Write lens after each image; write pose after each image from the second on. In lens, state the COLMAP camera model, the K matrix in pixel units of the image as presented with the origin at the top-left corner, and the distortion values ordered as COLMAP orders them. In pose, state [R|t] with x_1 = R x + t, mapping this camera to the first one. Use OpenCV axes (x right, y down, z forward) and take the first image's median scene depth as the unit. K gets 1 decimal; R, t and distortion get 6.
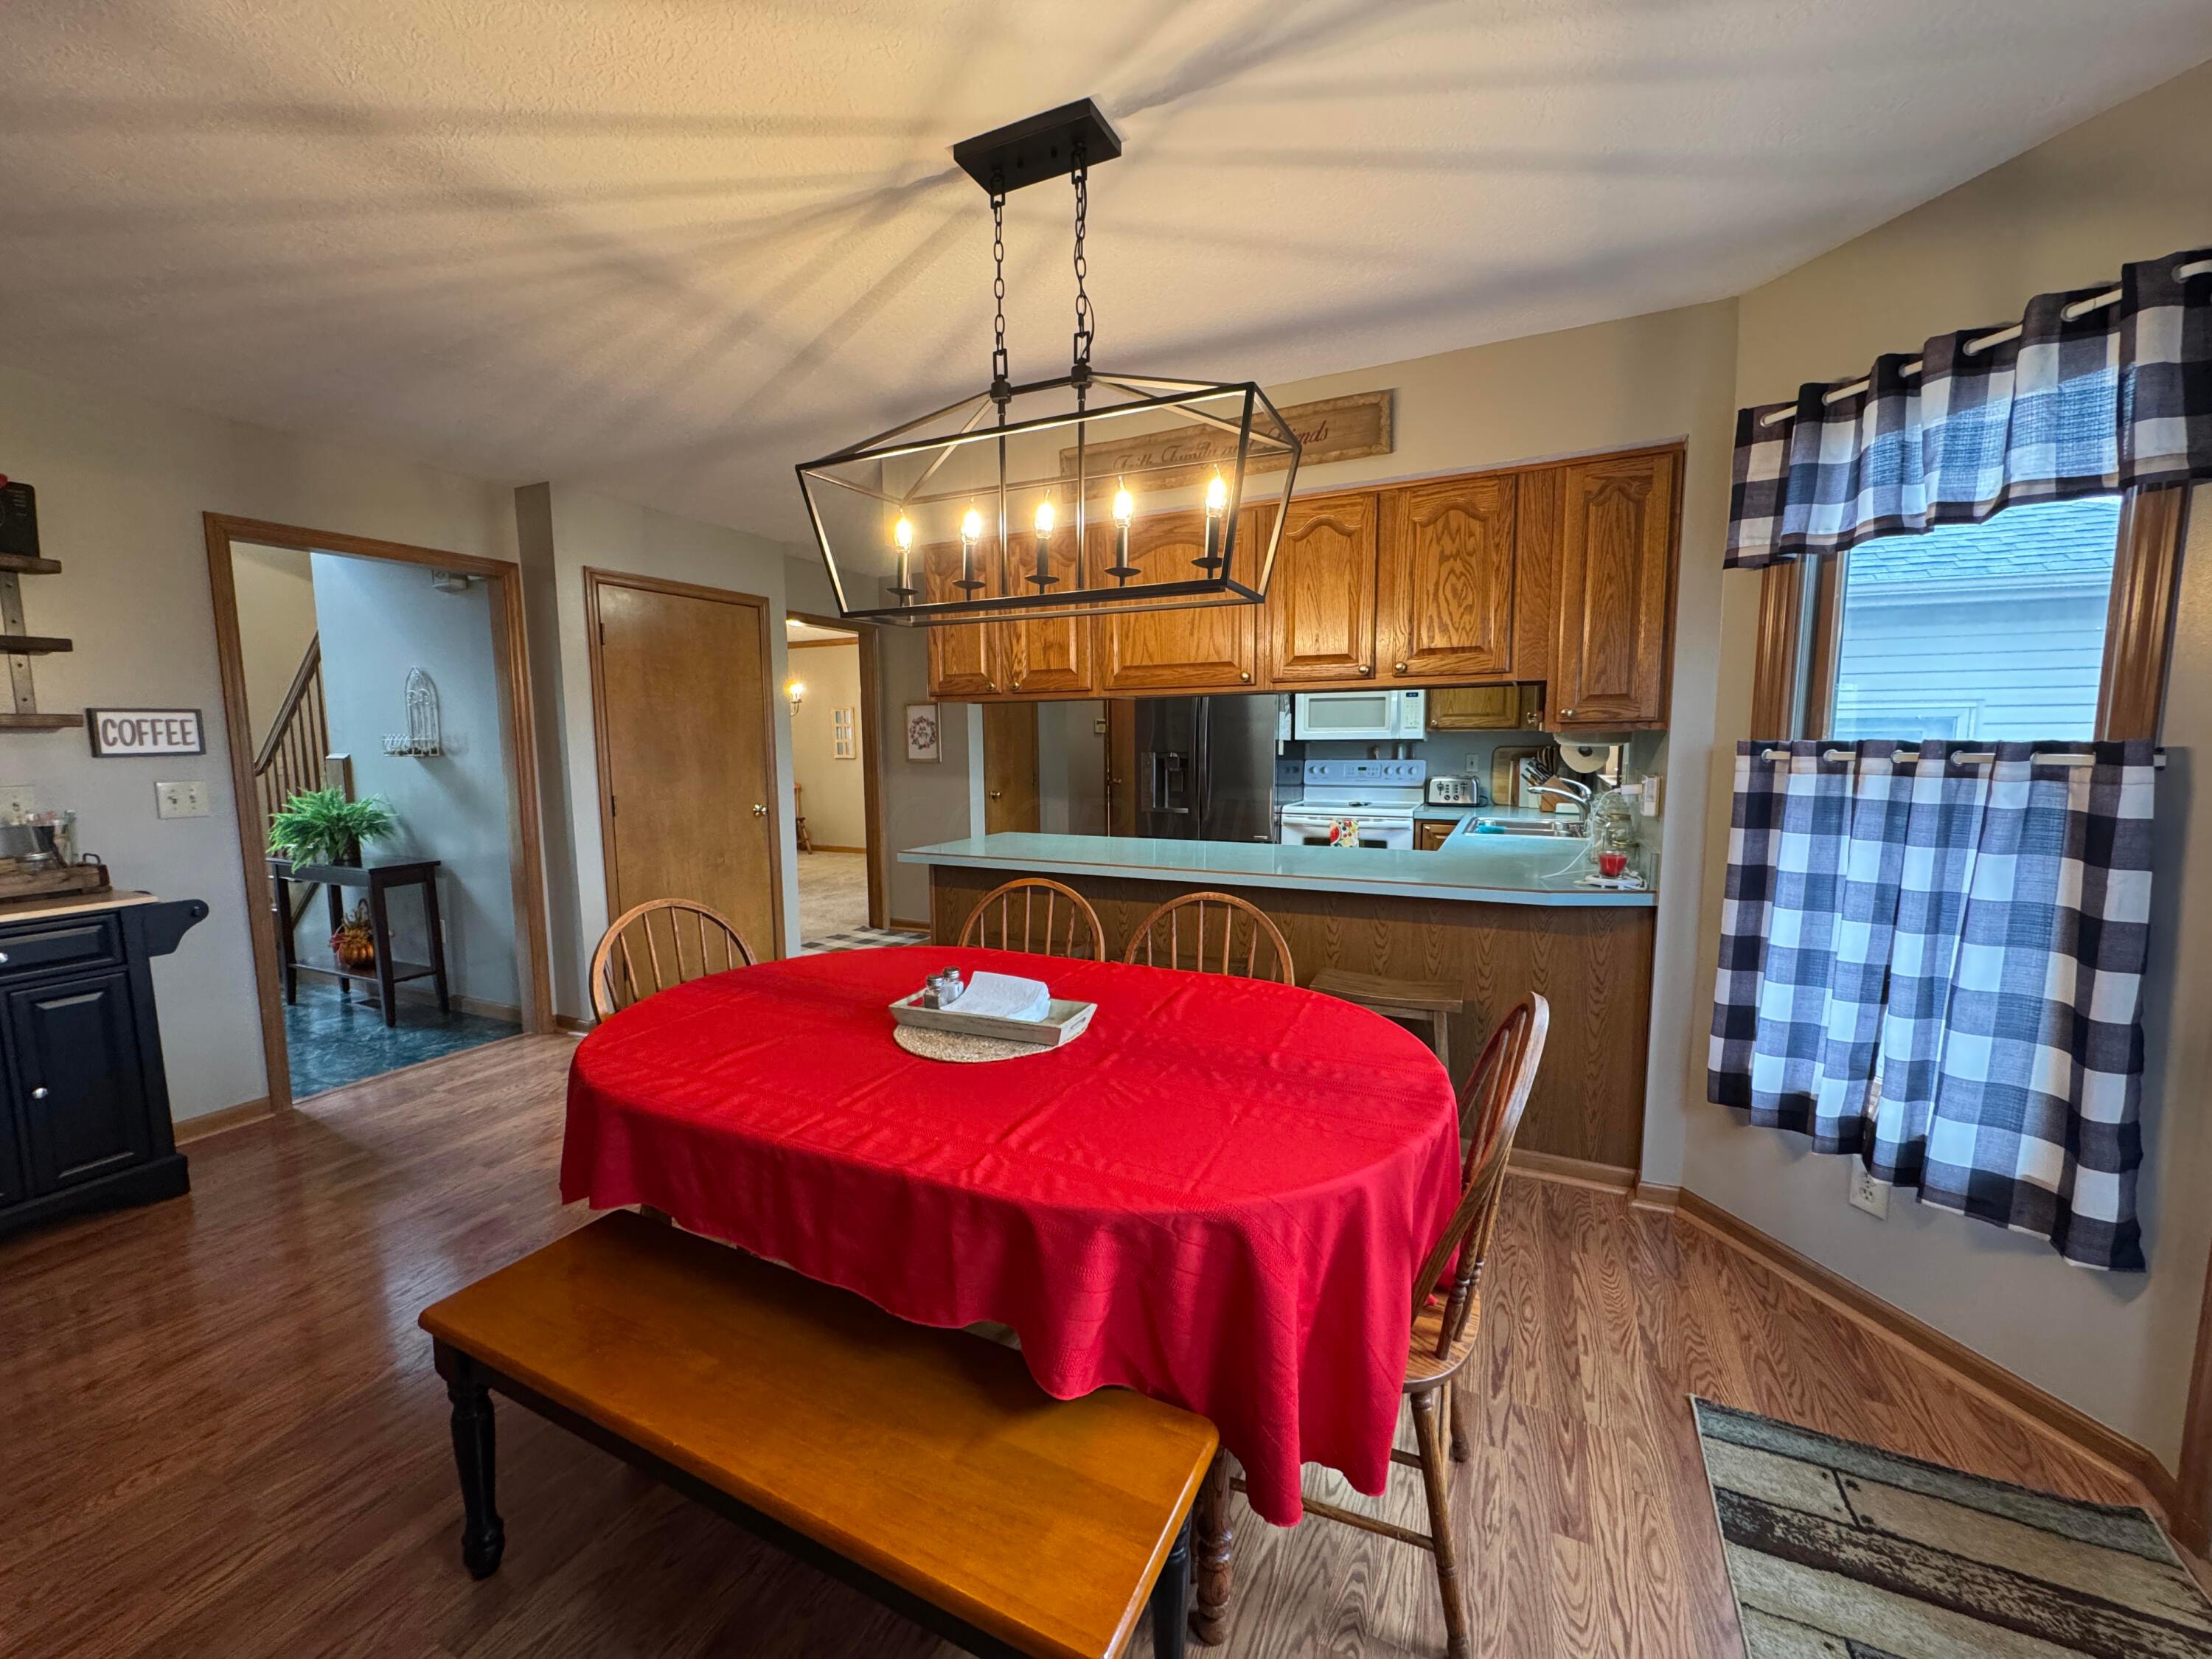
lens RADIAL K [[881.5, 0, 1106.0], [0, 881.5, 829.5], [0, 0, 1]] dist [-0.001162, -0.000071]
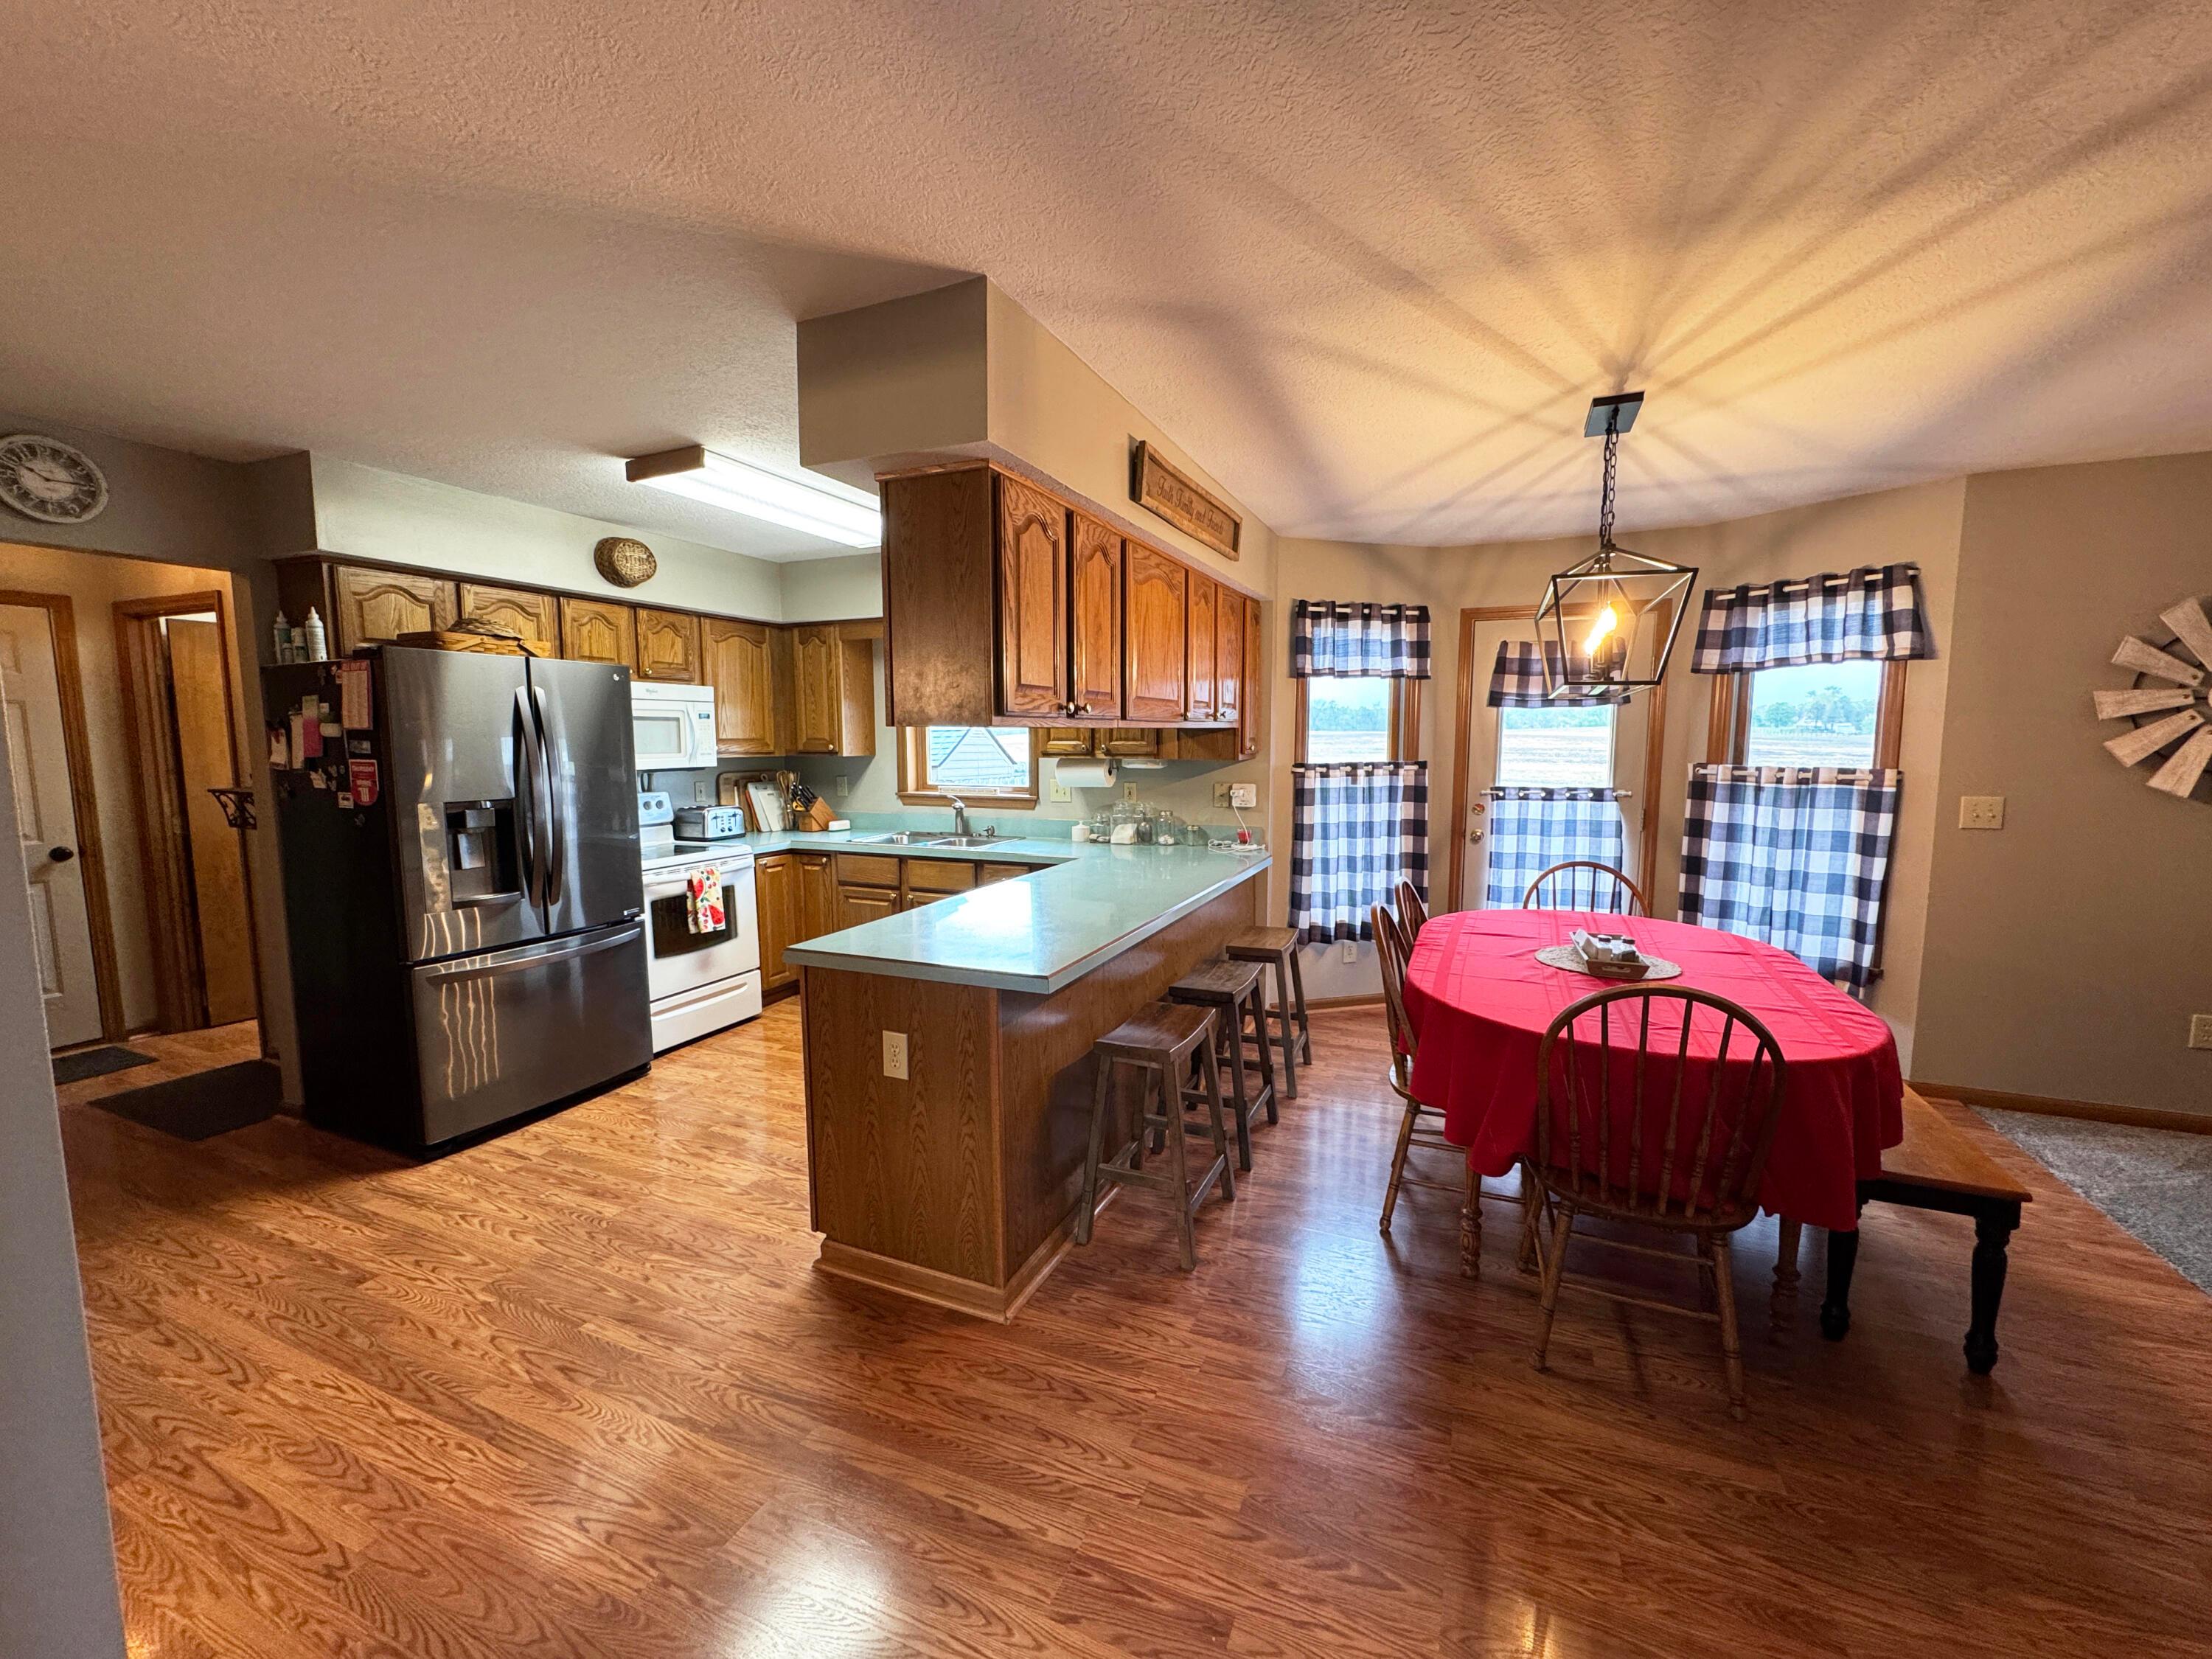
lens RADIAL K [[881.5, 0, 1106.0], [0, 881.5, 829.5], [0, 0, 1]] dist [-0.001162, -0.000071]
pose [[-0.032497, -0.091509, 0.995274, -1.474798], [0.112124, 0.989180, 0.094610, -0.218067], [-0.993163, 0.114669, -0.021885, 1.728752]]
